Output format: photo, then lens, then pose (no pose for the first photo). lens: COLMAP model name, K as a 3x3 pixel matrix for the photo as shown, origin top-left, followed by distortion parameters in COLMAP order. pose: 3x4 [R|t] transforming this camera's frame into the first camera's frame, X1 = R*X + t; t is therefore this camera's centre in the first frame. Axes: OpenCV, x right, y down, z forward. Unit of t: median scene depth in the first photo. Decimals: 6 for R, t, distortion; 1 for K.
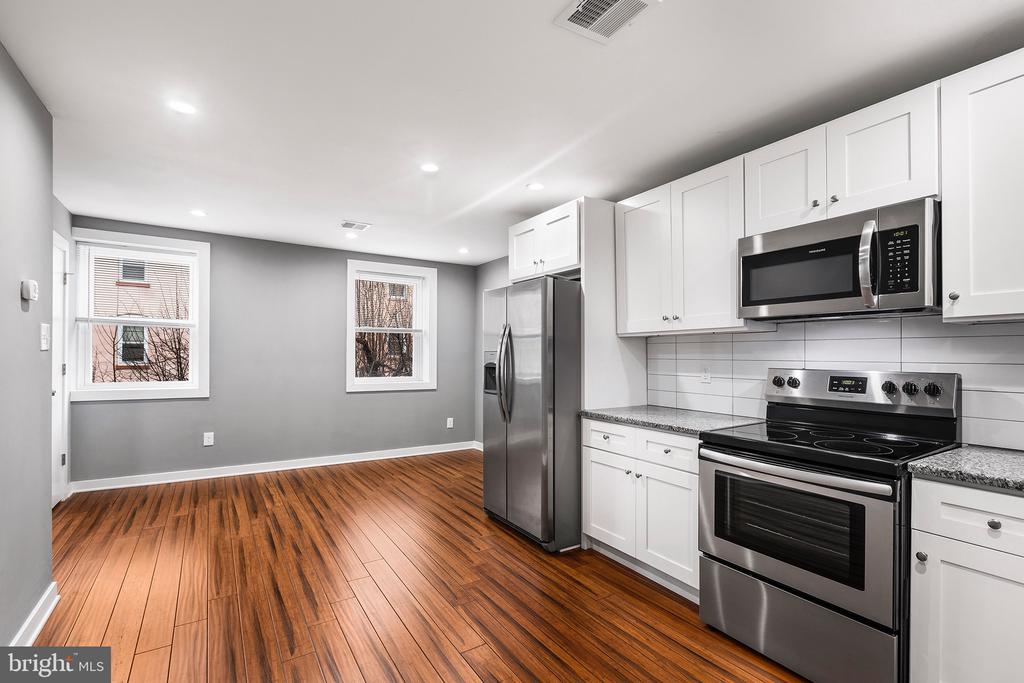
lens RADIAL K [[468.2, 0, 511.0], [0, 468.2, 358.2], [0, 0, 1]] dist [-0.000428, 0.001680]
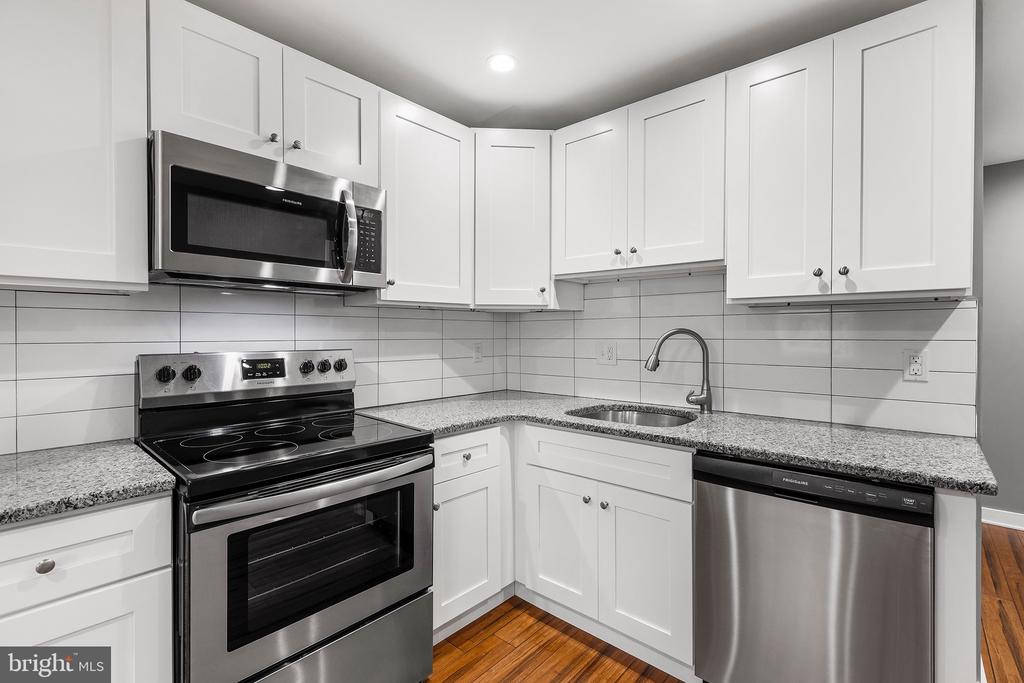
lens RADIAL K [[468.2, 0, 514.6], [0, 468.2, 336.7], [0, 0, 1]] dist [-0.000428, 0.001680]
pose [[-0.281033, -0.011293, 0.959632, -0.186702], [0.007189, 0.999878, 0.013872, -0.007617], [-0.959671, 0.010797, -0.280917, 0.748526]]
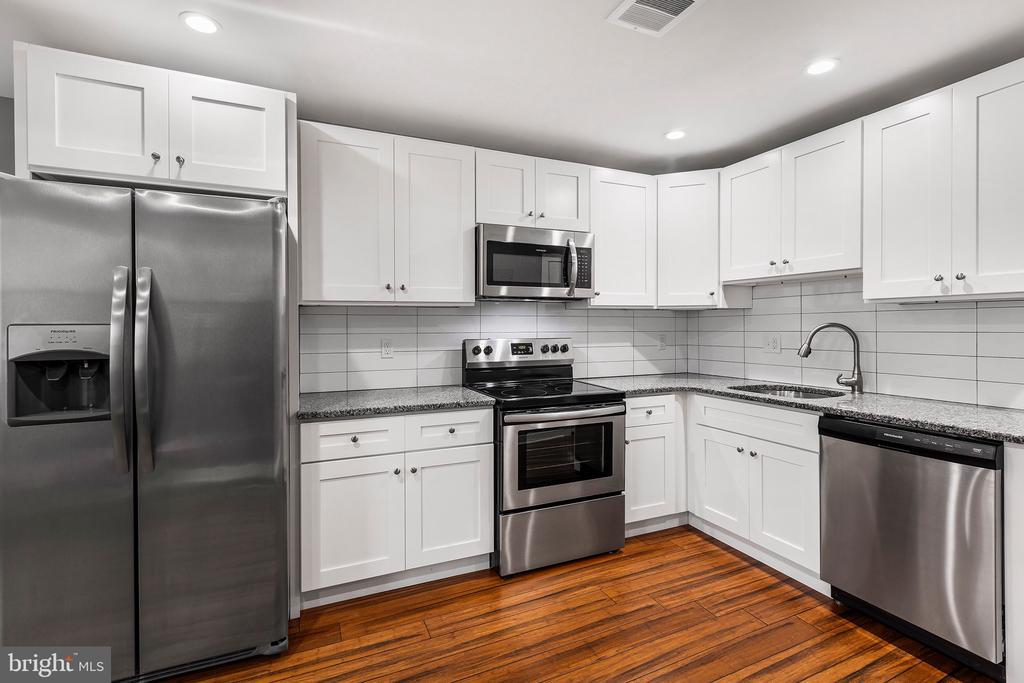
lens RADIAL K [[468.2, 0, 508.7], [0, 468.2, 328.8], [0, 0, 1]] dist [-0.000428, 0.001680]
pose [[0.140923, -0.009445, 0.989975, -0.608189], [0.012441, 0.999892, 0.007769, -0.012810], [-0.989942, 0.011221, 0.141026, 0.783919]]
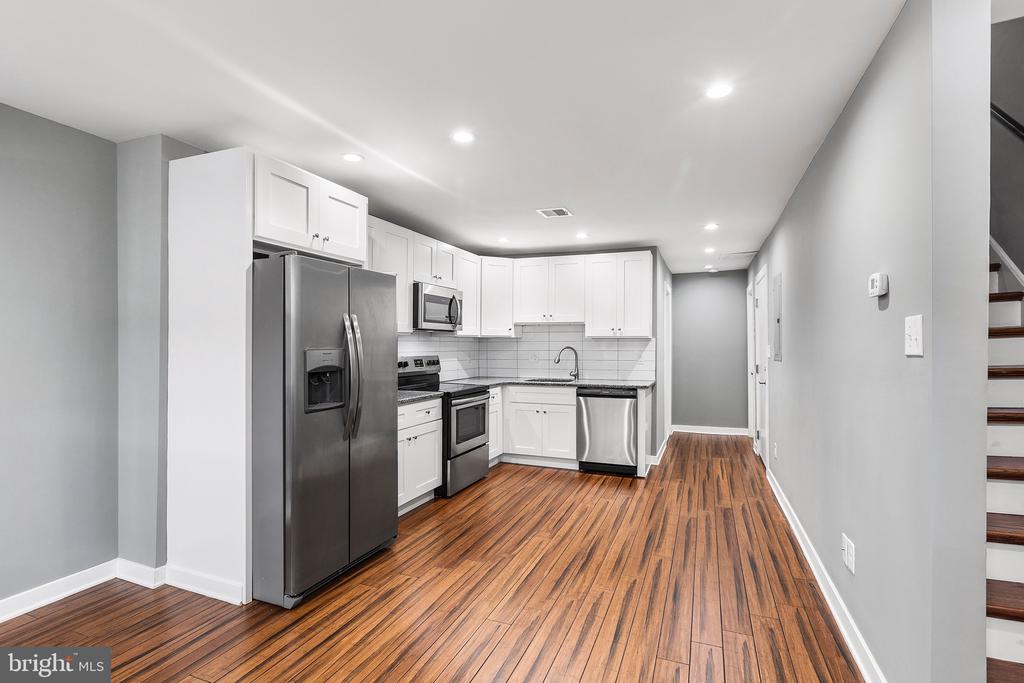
lens RADIAL K [[468.2, 0, 514.6], [0, 468.2, 349.8], [0, 0, 1]] dist [-0.000428, 0.001680]
pose [[-0.577171, -0.013726, 0.816508, -1.141846], [0.003864, 0.999802, 0.019539, -0.038754], [-0.816614, 0.014432, -0.577004, 1.731126]]
